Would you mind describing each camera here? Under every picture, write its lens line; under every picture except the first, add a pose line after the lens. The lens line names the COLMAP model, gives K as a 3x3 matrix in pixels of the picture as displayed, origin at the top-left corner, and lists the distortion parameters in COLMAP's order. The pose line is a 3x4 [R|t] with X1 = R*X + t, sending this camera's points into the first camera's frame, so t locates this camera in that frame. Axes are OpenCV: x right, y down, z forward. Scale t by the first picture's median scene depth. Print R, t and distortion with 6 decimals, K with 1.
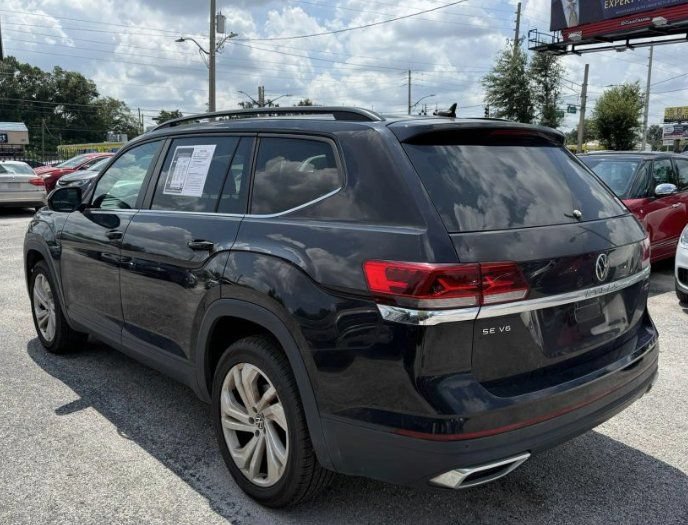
lens RADIAL K [[604.9, 0, 344.0], [0, 604.9, 262.5], [0, 0, 1]] dist [0.068630, -0.083679]
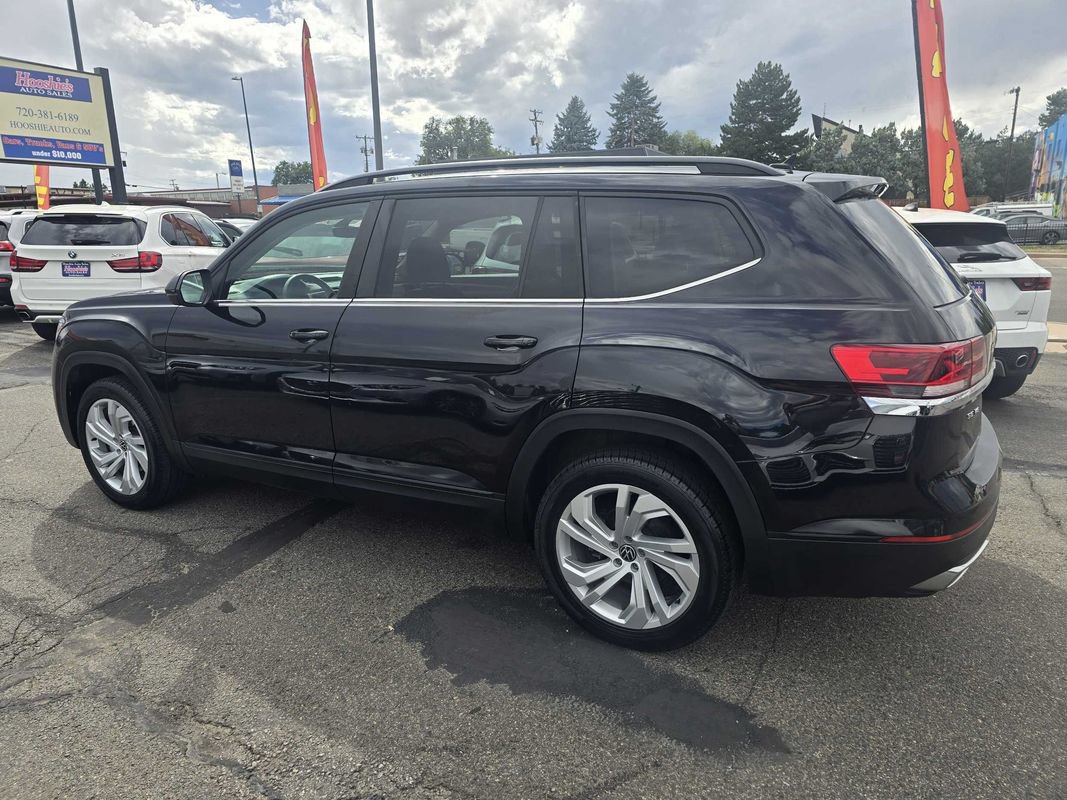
lens RADIAL K [[704.3, 0, 530.1], [0, 704.3, 405.0], [0, 0, 1]] dist [0.059873, -0.051551]
pose [[0.942280, -0.097220, 0.320402, -0.505237], [0.068708, 0.992698, 0.099148, -0.036942], [-0.327701, -0.071411, 0.942079, 0.153859]]
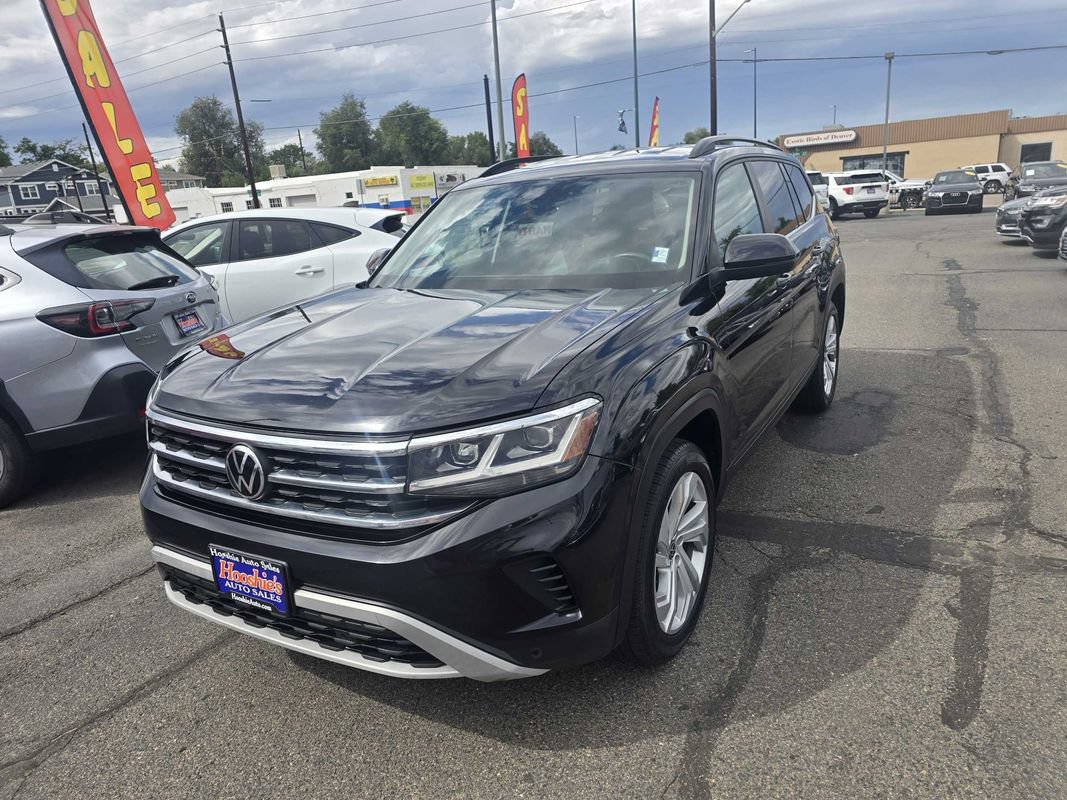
lens RADIAL K [[730.7, 0, 520.4], [0, 730.7, 403.0], [0, 0, 1]] dist [0.051901, -0.046719]
pose [[-0.305074, -0.237063, 0.922351, -1.507221], [0.225808, 0.922895, 0.311890, -0.348265], [-0.925171, 0.303424, -0.228020, 1.985557]]
